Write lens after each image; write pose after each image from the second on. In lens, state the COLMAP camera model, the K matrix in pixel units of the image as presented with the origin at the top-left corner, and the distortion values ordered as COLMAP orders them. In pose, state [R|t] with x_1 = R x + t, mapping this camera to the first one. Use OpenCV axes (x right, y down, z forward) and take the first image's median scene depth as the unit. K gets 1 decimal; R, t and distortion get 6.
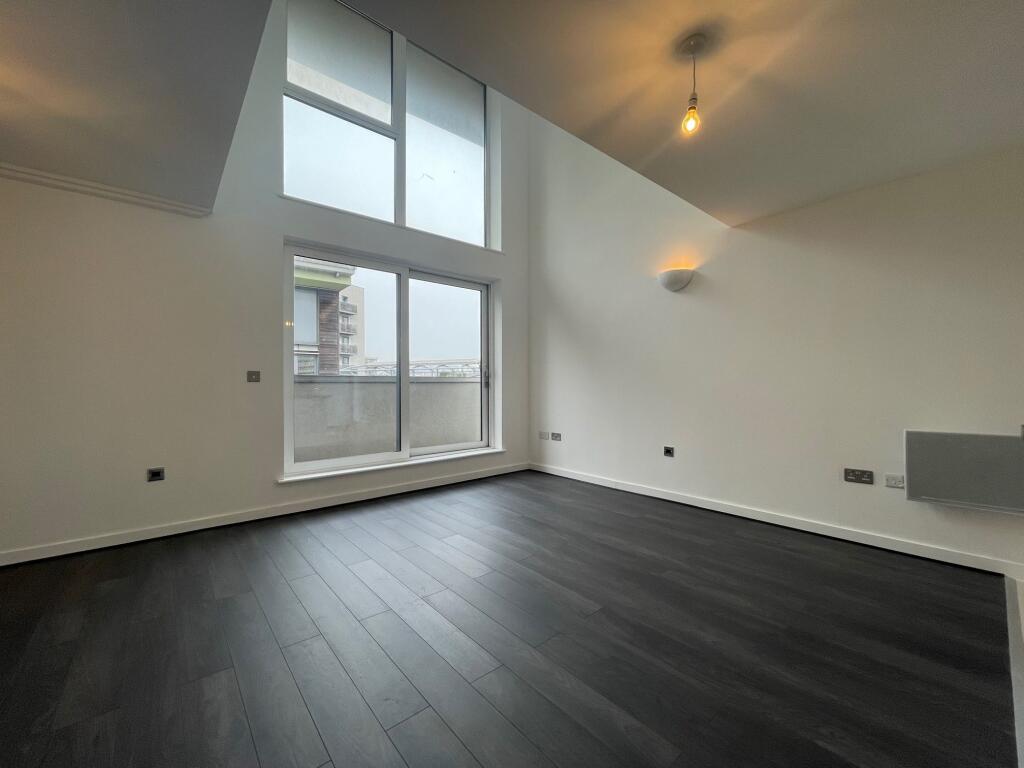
lens RADIAL K [[413.5, 0, 507.8], [0, 413.5, 384.5], [0, 0, 1]] dist [-0.000465, -0.000458]
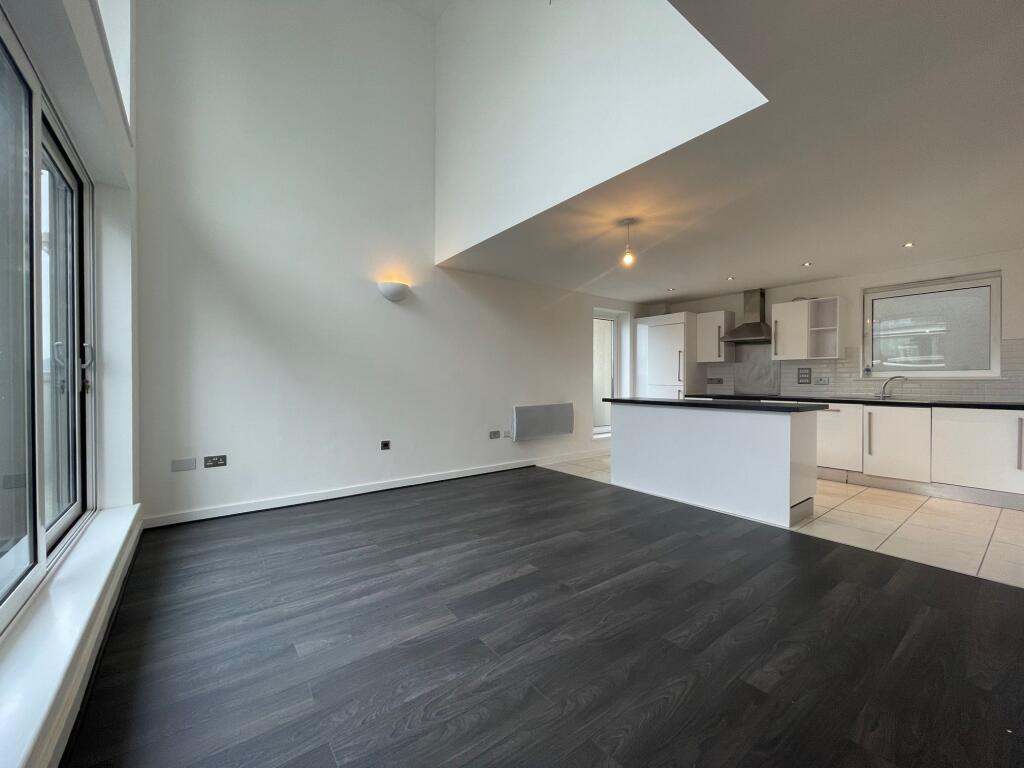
lens RADIAL K [[413.5, 0, 507.8], [0, 413.5, 384.5], [0, 0, 1]] dist [-0.000465, -0.000458]
pose [[0.056535, -0.005794, 0.998384, -0.744745], [0.001209, 0.999983, 0.005735, -0.005613], [-0.998400, 0.000883, 0.056541, 0.664684]]
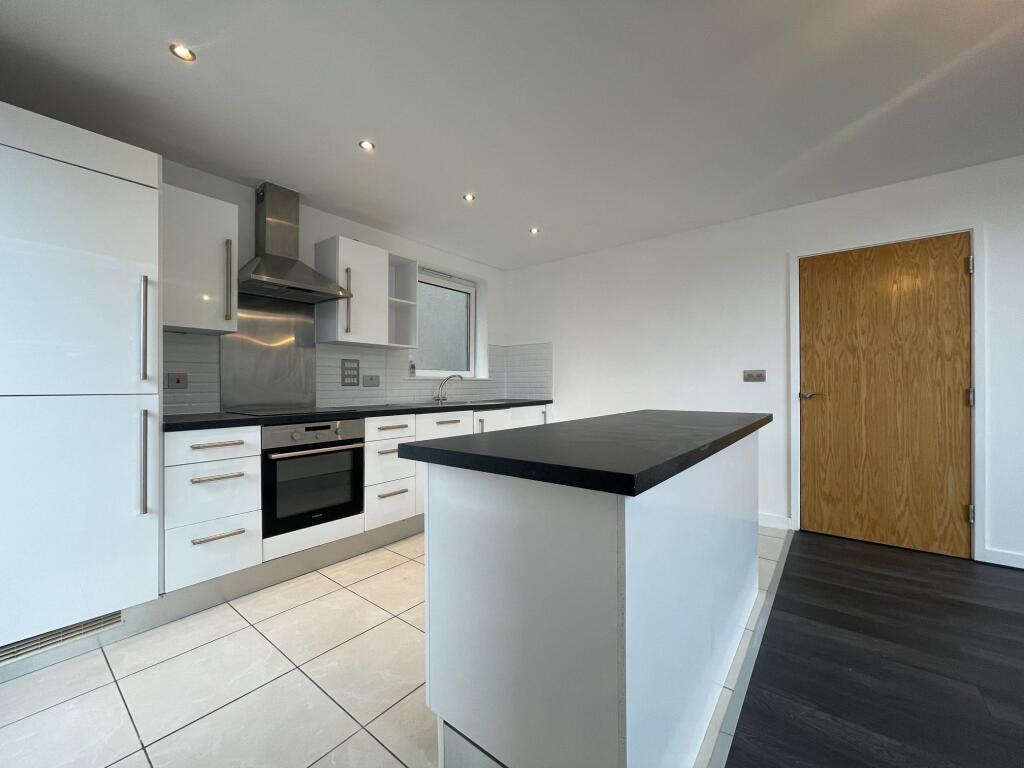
lens RADIAL K [[413.5, 0, 507.8], [0, 413.5, 384.5], [0, 0, 1]] dist [-0.000465, -0.000458]
pose [[-0.981383, 0.008533, -0.191870, 0.651674], [0.007926, 0.999961, 0.003930, -0.001092], [0.191896, 0.002336, -0.981413, 0.631657]]
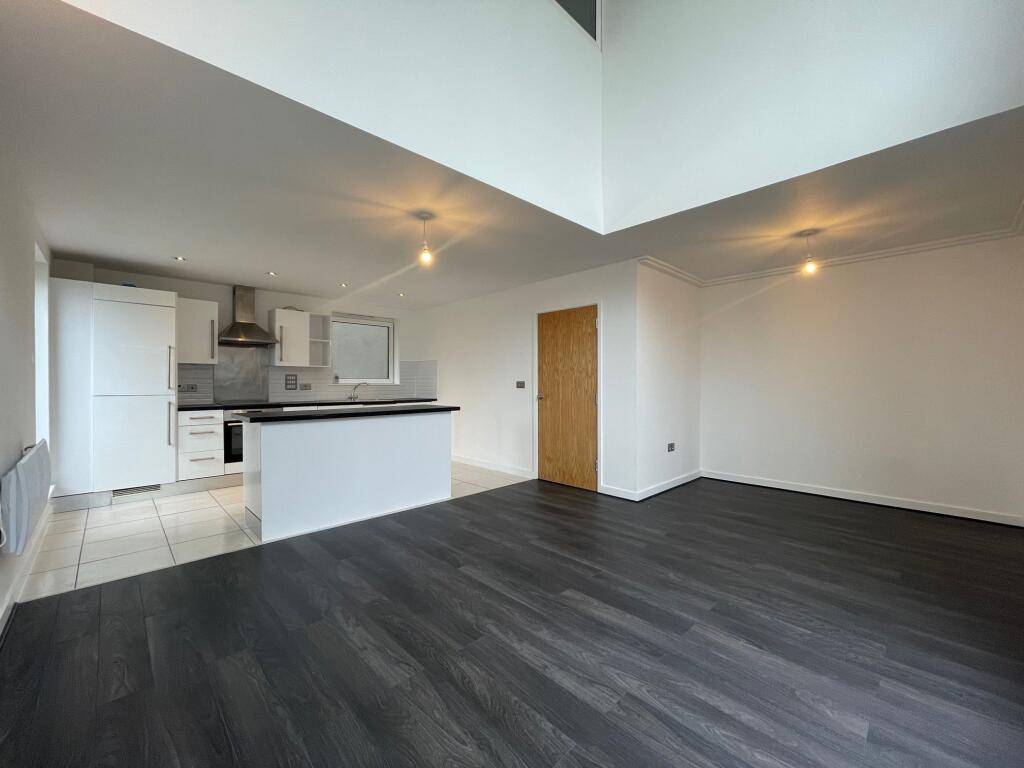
lens RADIAL K [[413.9, 0, 507.9], [0, 413.9, 384.0], [0, 0, 1]] dist [-0.000446, -0.000279]
pose [[-0.998112, 0.005804, -0.061138, 0.084922], [0.005378, 0.999960, 0.007135, -0.025886], [0.061177, 0.006793, -0.998104, 1.307656]]
